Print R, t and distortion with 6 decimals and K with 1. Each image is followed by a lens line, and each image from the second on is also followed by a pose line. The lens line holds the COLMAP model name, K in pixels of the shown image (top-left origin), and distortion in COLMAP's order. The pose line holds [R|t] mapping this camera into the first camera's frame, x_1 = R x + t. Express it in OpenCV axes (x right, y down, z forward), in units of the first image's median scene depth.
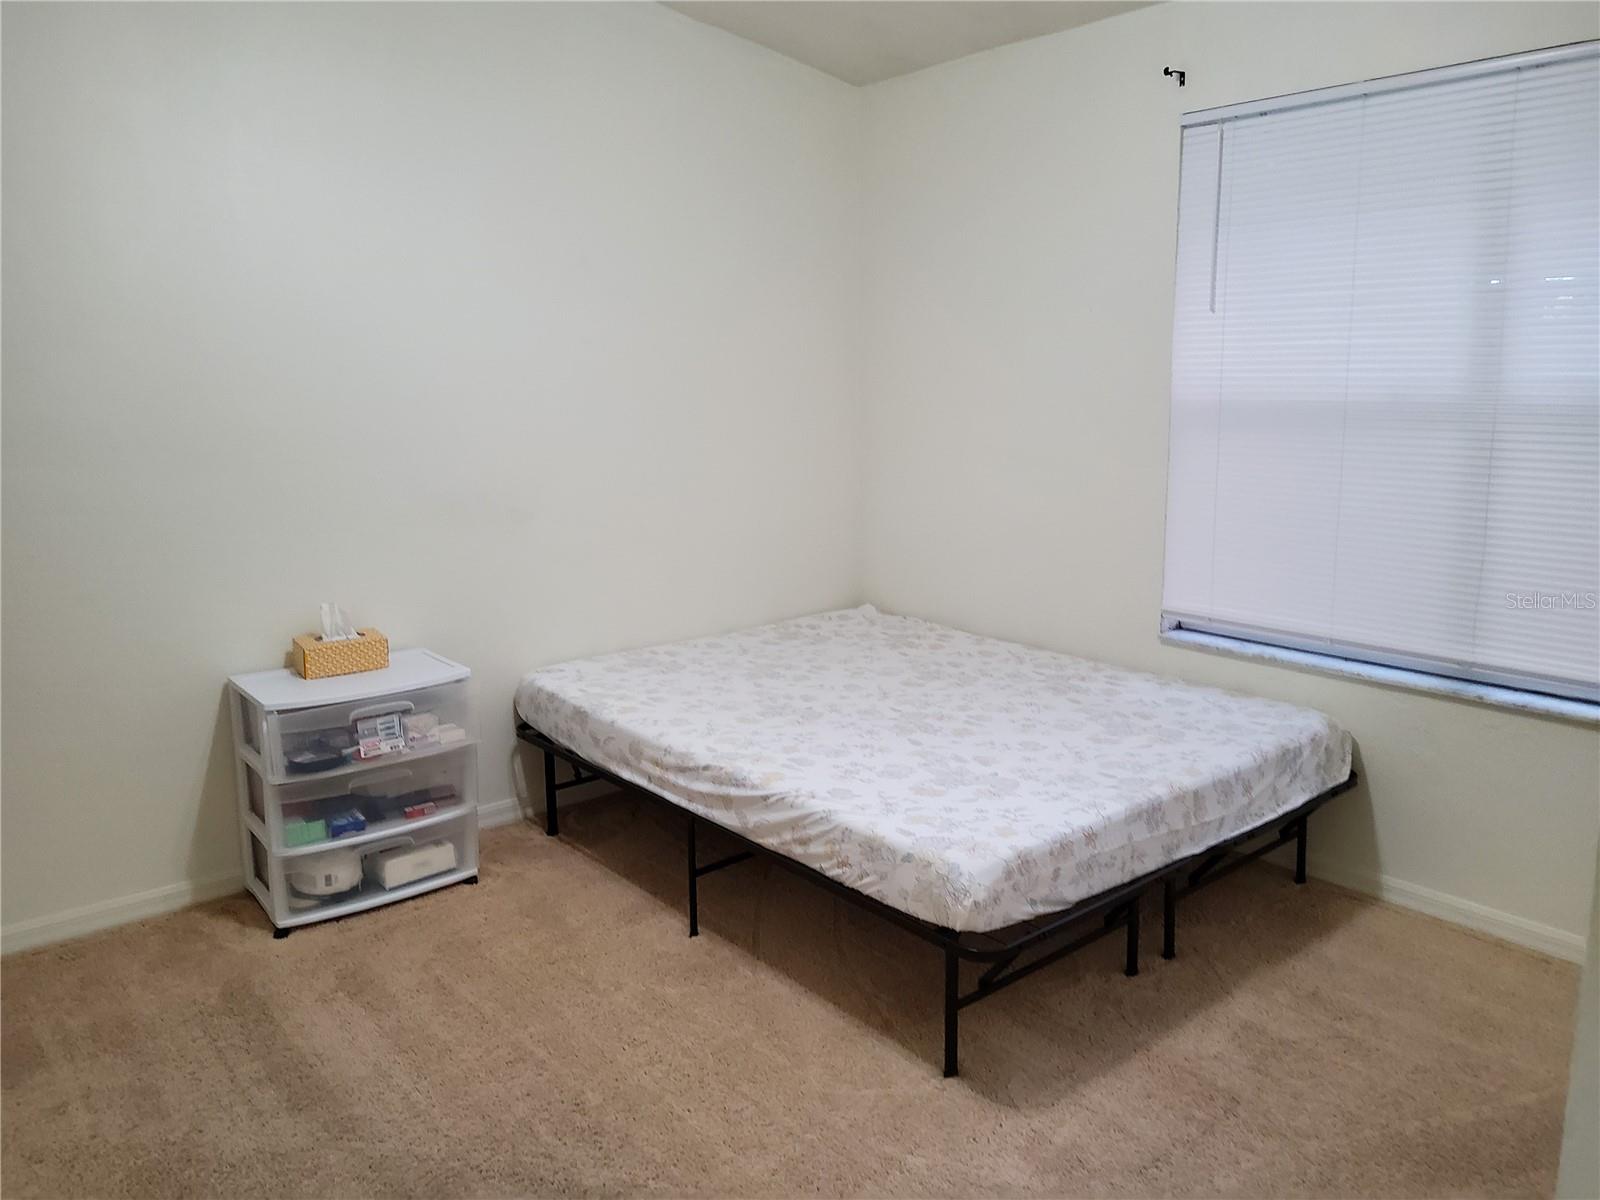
lens RADIAL K [[1207.7, 0, 800.0], [0, 1207.7, 600.0], [0, 0, 1]] dist [0.068488, -0.140528]
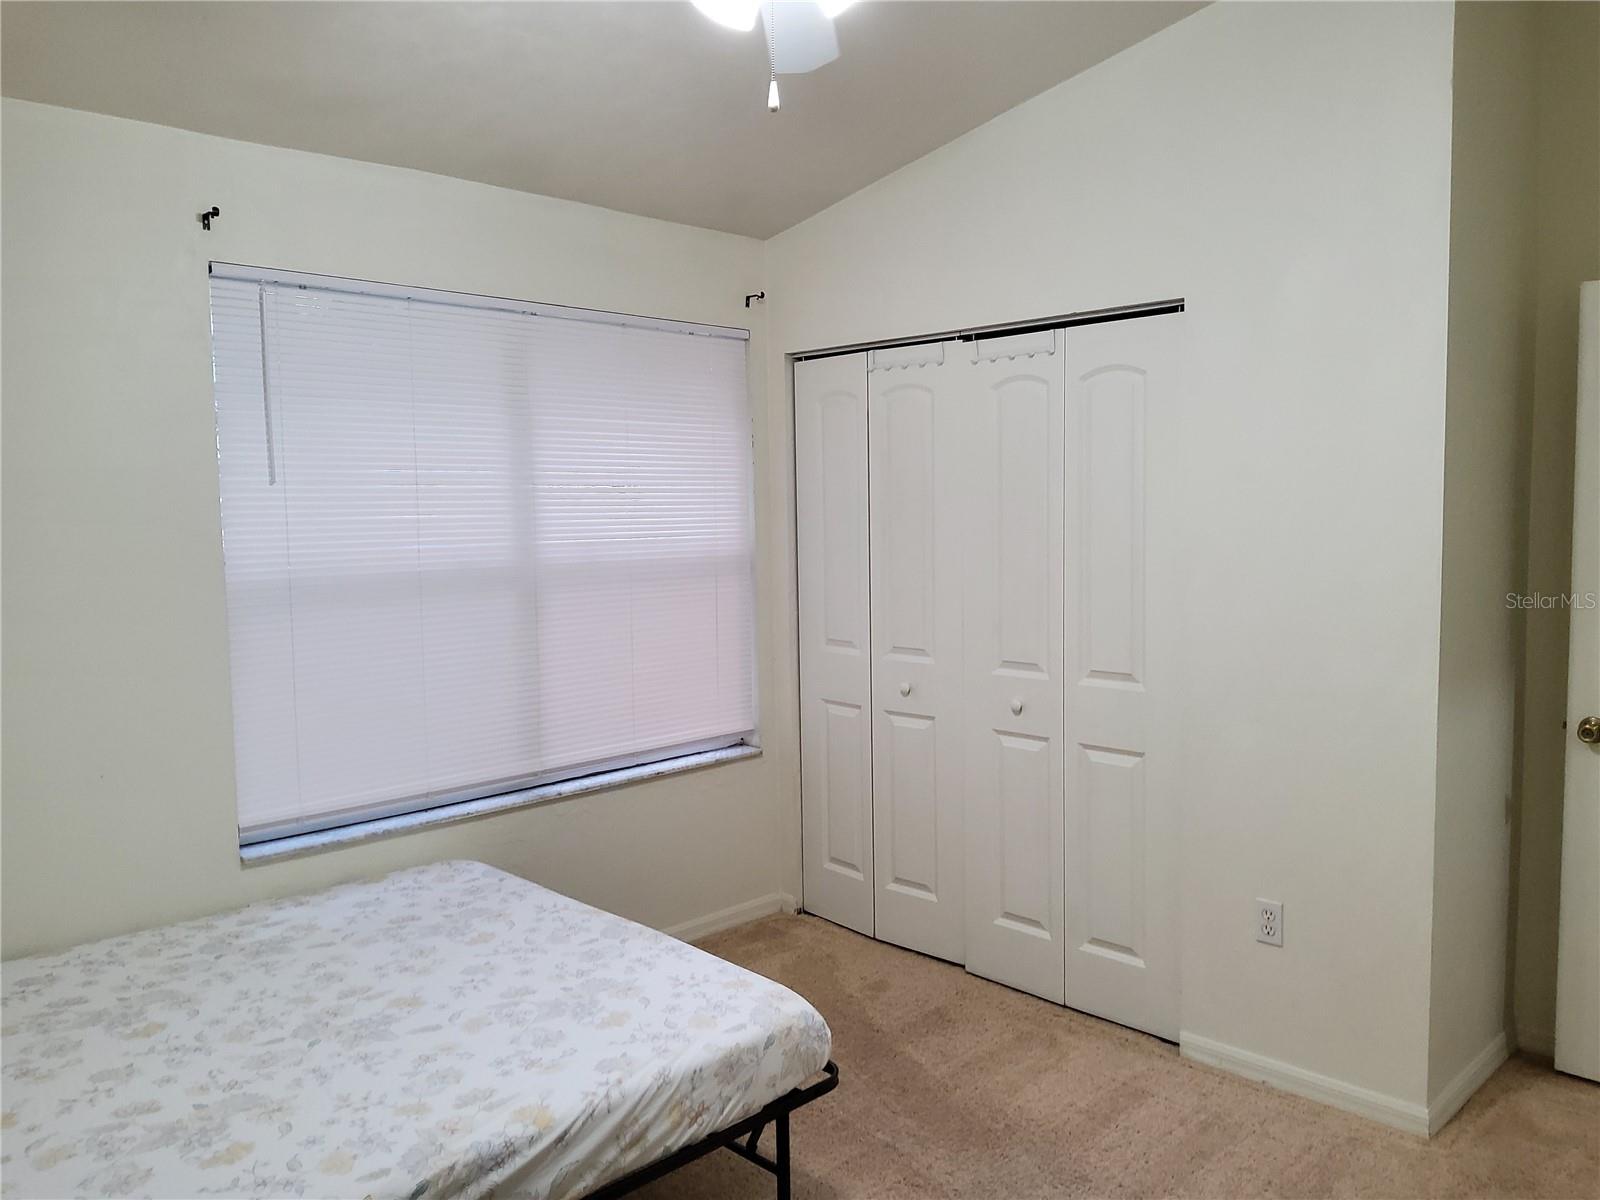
lens RADIAL K [[1207.7, 0, 800.0], [0, 1207.7, 600.0], [0, 0, 1]] dist [0.068488, -0.140528]
pose [[-0.096983, -0.060797, 0.993427, -0.677611], [0.208861, 0.974665, 0.080039, -0.158670], [-0.973125, 0.215251, -0.081828, 0.788397]]
